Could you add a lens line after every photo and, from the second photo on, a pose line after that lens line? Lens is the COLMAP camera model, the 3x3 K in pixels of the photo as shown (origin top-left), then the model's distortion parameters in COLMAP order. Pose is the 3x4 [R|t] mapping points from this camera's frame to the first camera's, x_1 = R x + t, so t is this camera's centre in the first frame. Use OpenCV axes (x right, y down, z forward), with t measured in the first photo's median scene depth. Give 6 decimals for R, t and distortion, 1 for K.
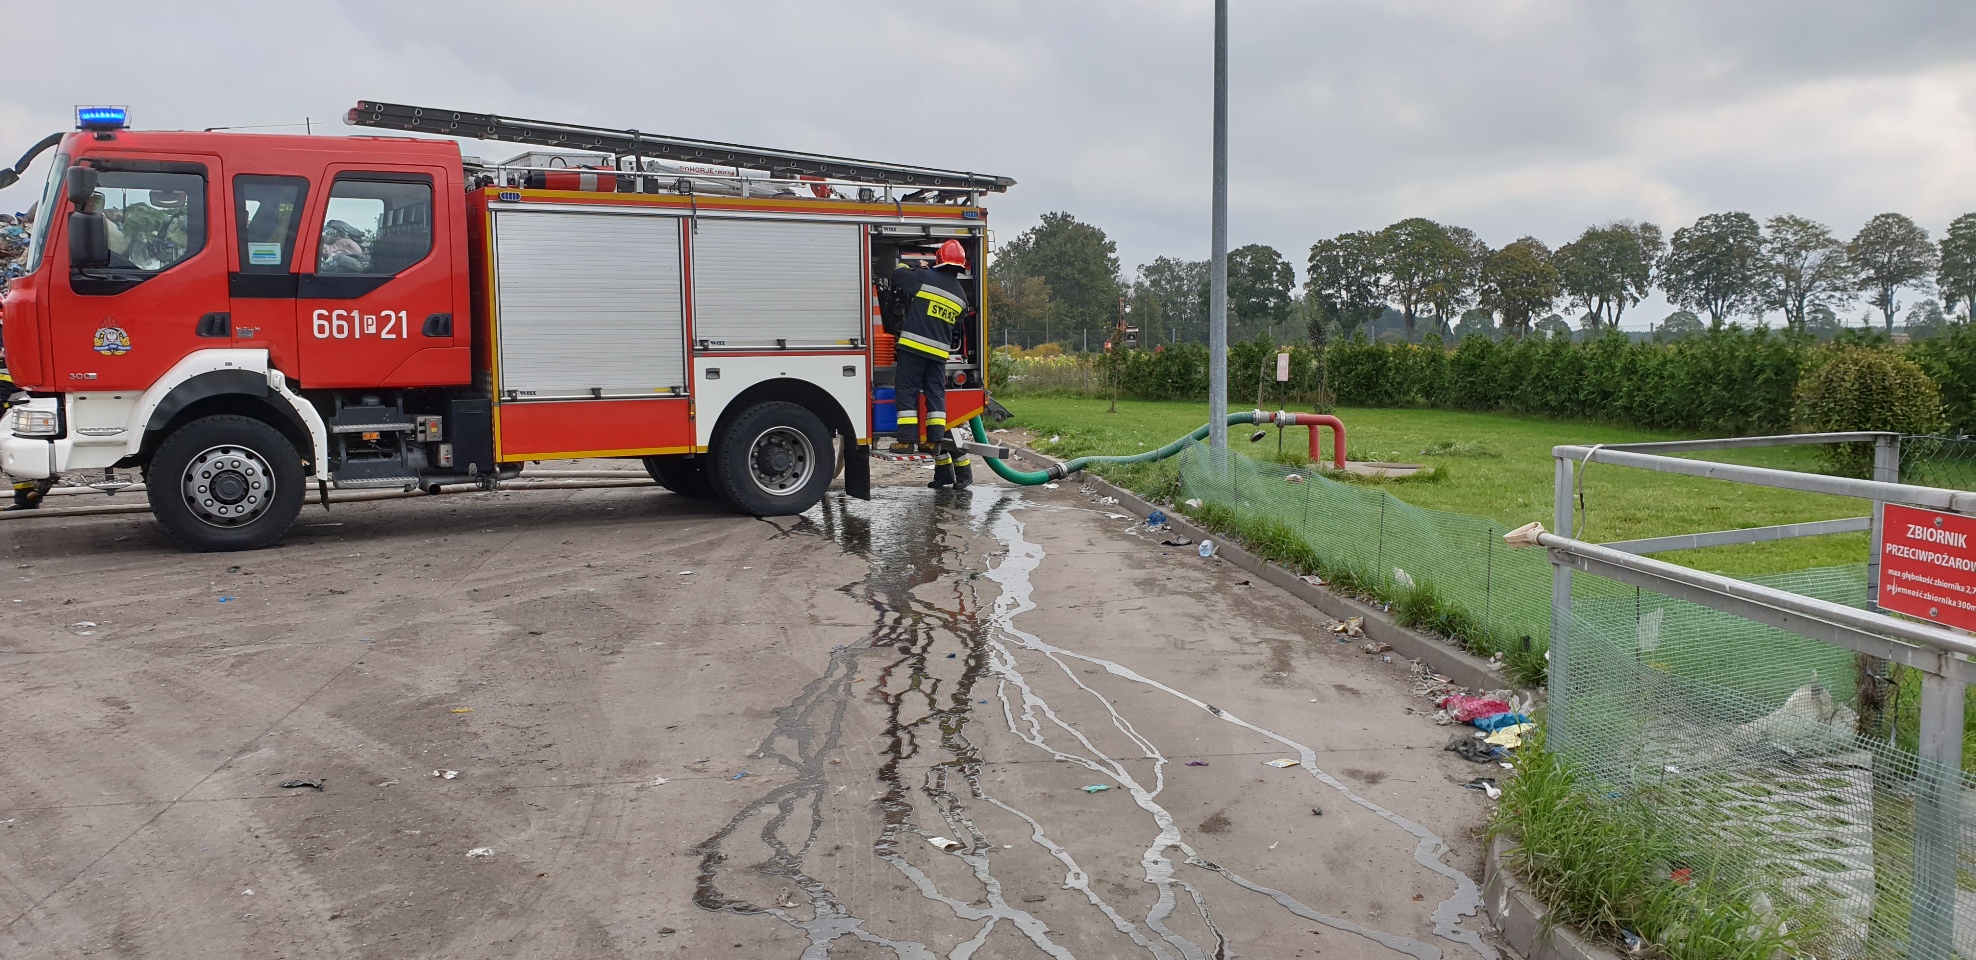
lens RADIAL K [[1667.0, 0, 985.2], [0, 1667.0, 490.9], [0, 0, 1]] dist [0.150245, -0.185425]
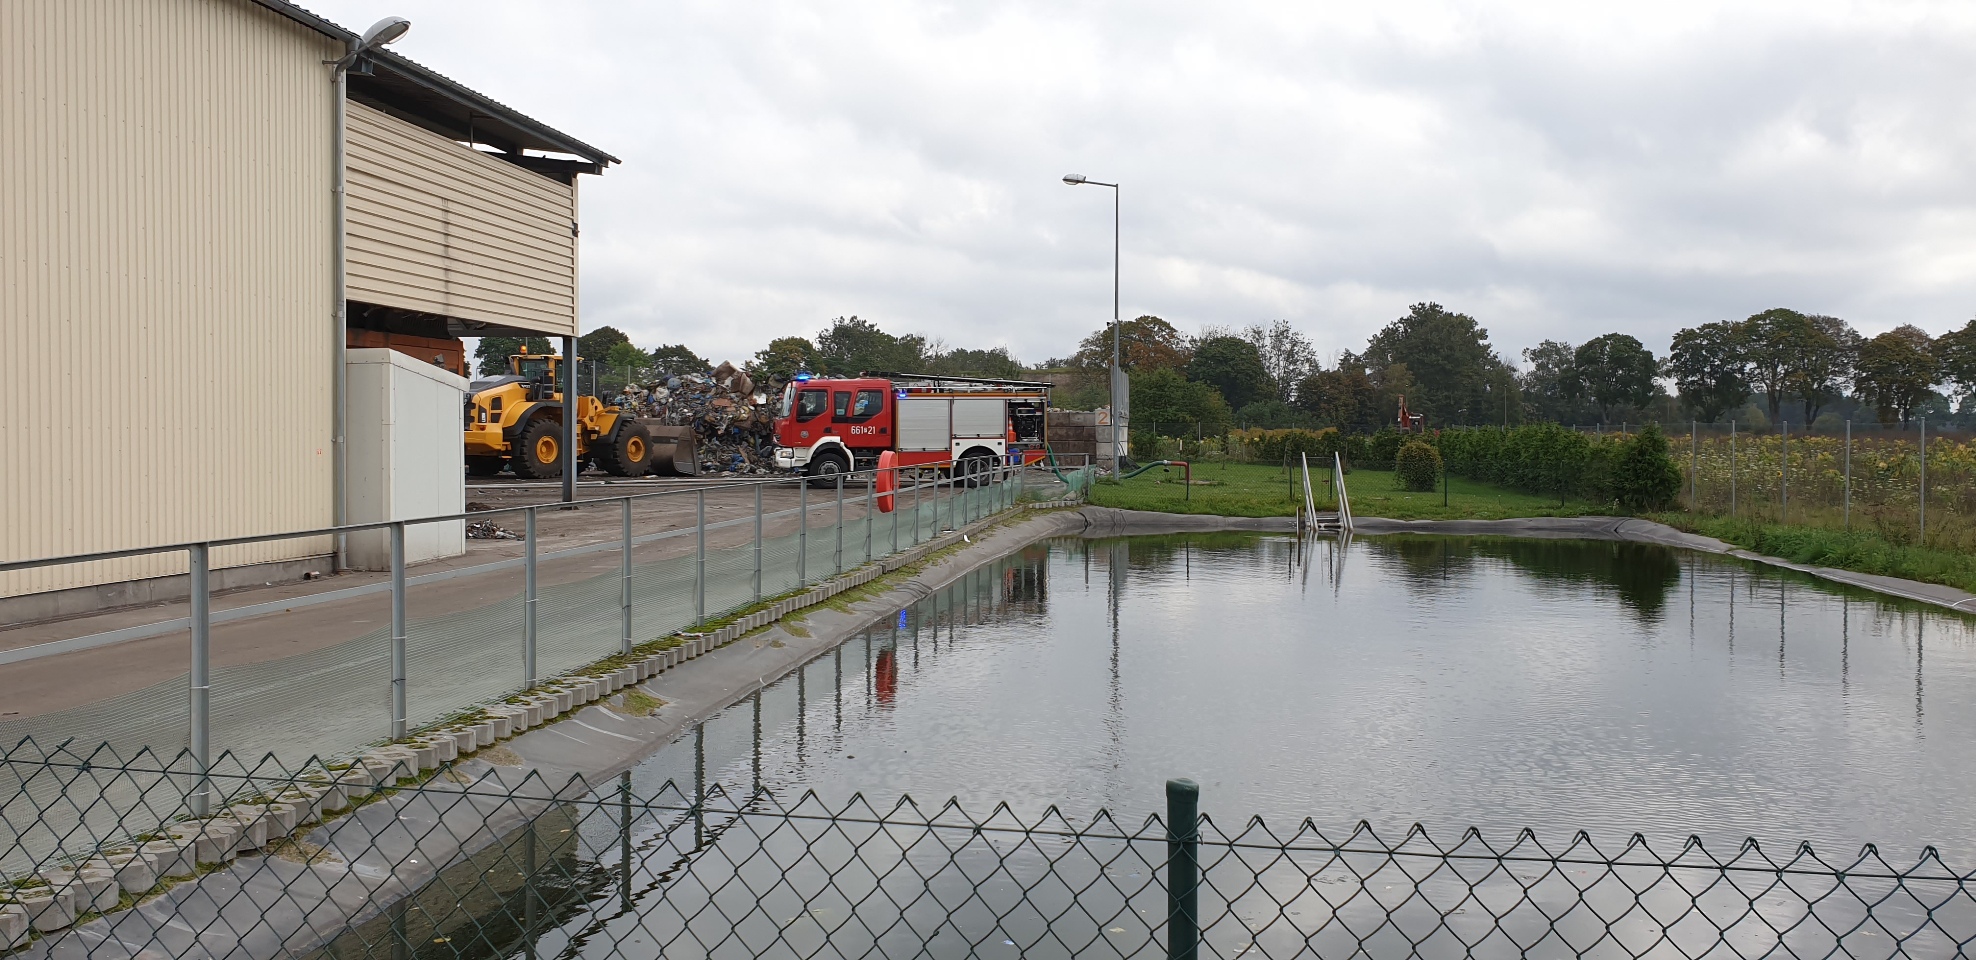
lens RADIAL K [[1667.0, 0, 985.2], [0, 1667.0, 490.9], [0, 0, 1]] dist [0.150245, -0.185425]
pose [[0.970150, 0.020228, -0.241660, 0.685294], [-0.031362, 0.998612, -0.042318, 0.160054], [0.240469, 0.048634, 0.969438, -2.180013]]
